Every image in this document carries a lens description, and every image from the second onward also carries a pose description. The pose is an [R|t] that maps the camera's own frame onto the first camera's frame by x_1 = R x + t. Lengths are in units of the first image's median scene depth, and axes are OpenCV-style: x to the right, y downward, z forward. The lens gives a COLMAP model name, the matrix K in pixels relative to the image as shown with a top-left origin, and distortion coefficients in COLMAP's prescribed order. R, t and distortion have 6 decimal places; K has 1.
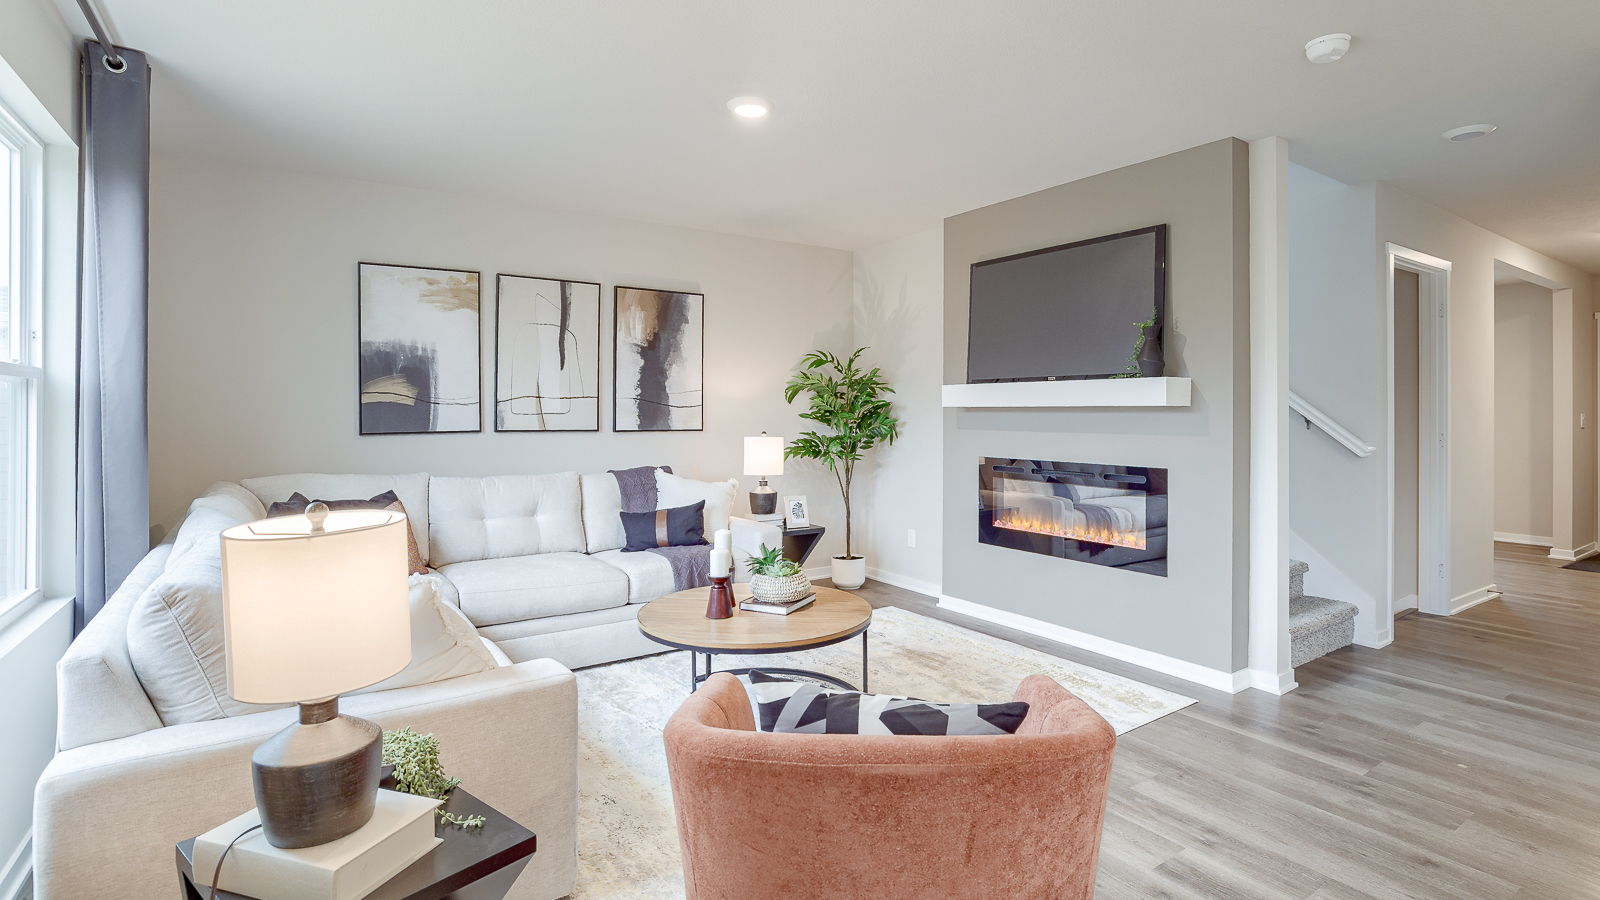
lens RADIAL K [[739.4, 0, 791.5], [0, 739.4, 410.0], [0, 0, 1]] dist [-0.000536, -0.000040]
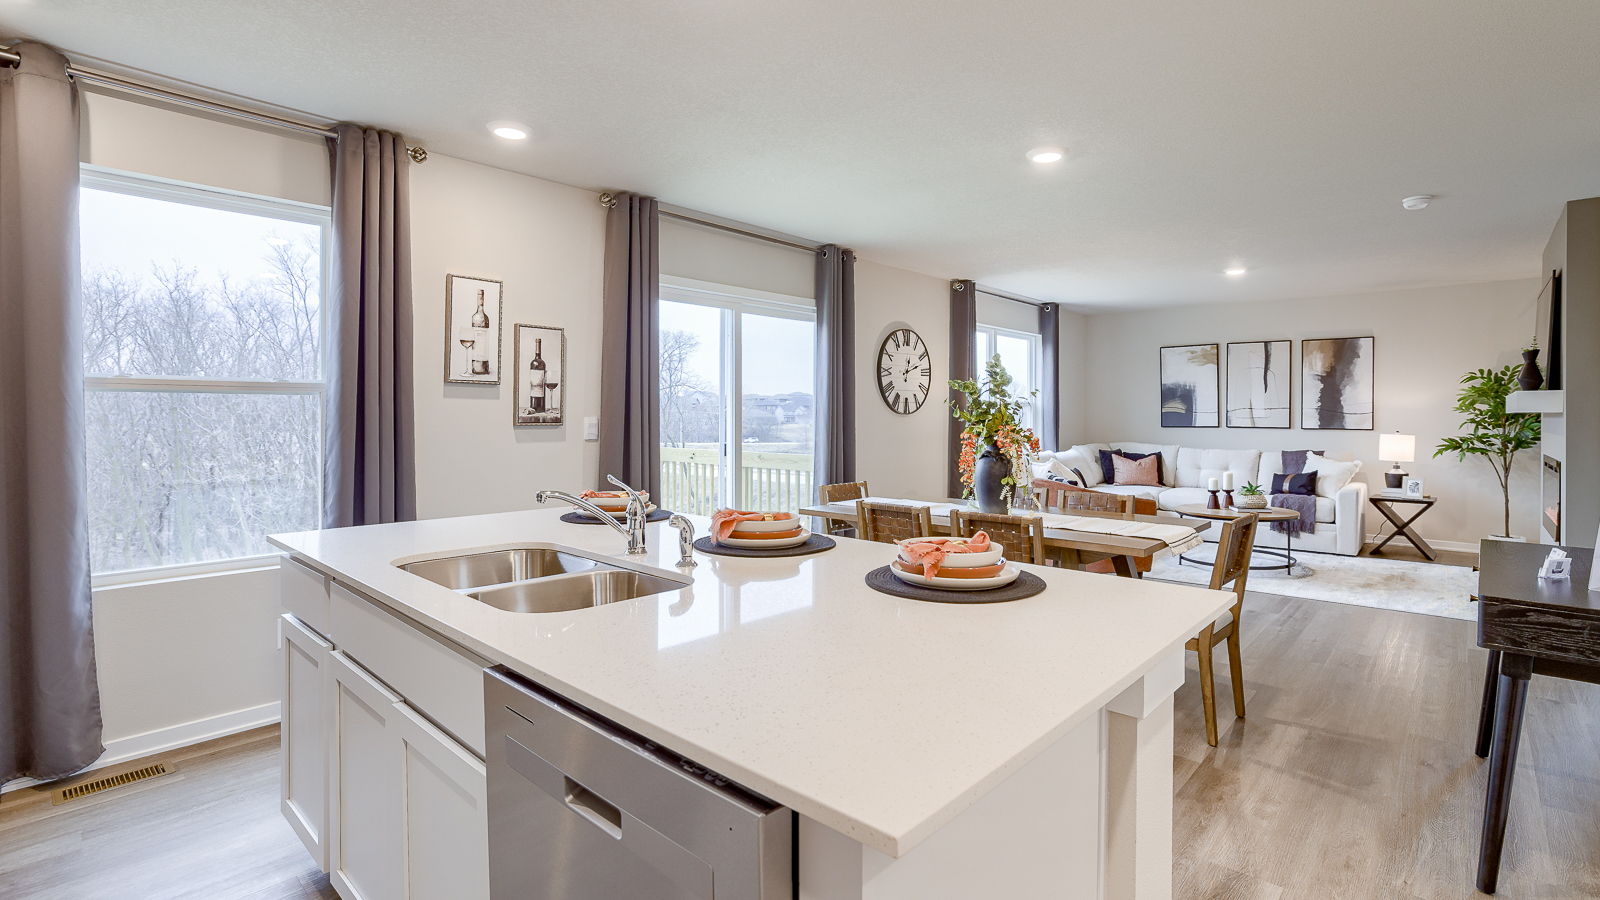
lens RADIAL K [[739.4, 0, 791.5], [0, 739.4, 410.0], [0, 0, 1]] dist [-0.000536, -0.000040]
pose [[0.240419, -0.002198, -0.970667, 1.113362], [0.003688, 0.999992, -0.001351, -0.015343], [0.970662, -0.003255, 0.240425, -0.507830]]
